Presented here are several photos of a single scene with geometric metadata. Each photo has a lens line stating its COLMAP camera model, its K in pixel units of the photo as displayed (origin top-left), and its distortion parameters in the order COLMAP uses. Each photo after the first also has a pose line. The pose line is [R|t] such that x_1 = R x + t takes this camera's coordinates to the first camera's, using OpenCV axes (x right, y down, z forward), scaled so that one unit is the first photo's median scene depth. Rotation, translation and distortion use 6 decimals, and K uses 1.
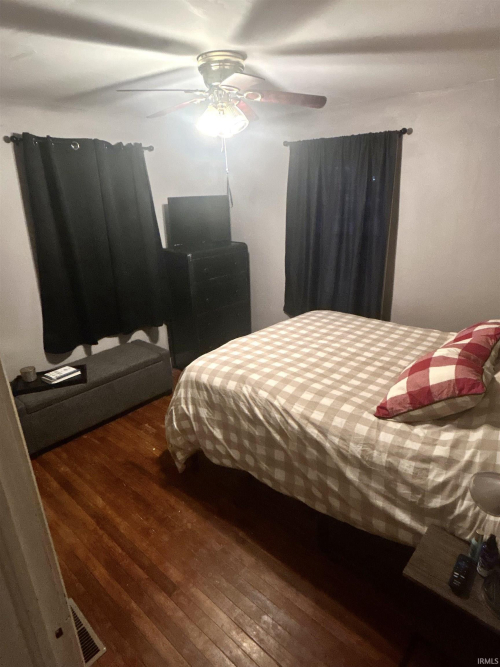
lens RADIAL K [[392.3, 0, 248.4], [0, 392.3, 334.1], [0, 0, 1]] dist [-0.004881, 0.000806]
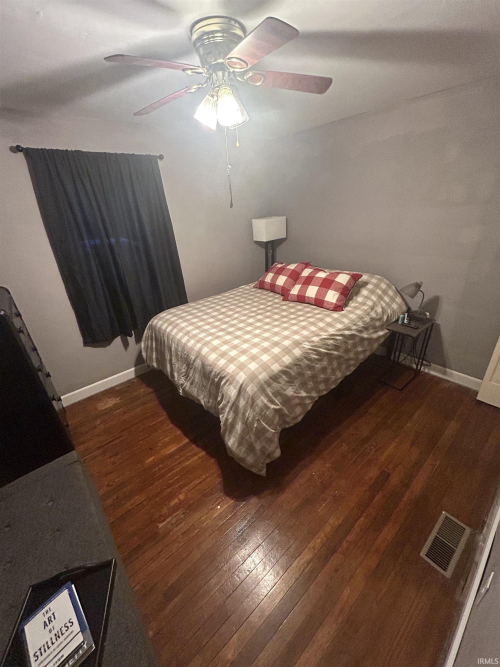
lens RADIAL K [[271.5, 0, 250.0], [0, 271.5, 333.5], [0, 0, 1]] dist [0.000485, 0.000198]
pose [[0.130691, -0.412872, 0.901364, -0.785991], [0.398436, 0.854384, 0.333583, -0.257757], [-0.907837, 0.315539, 0.276164, 0.847299]]
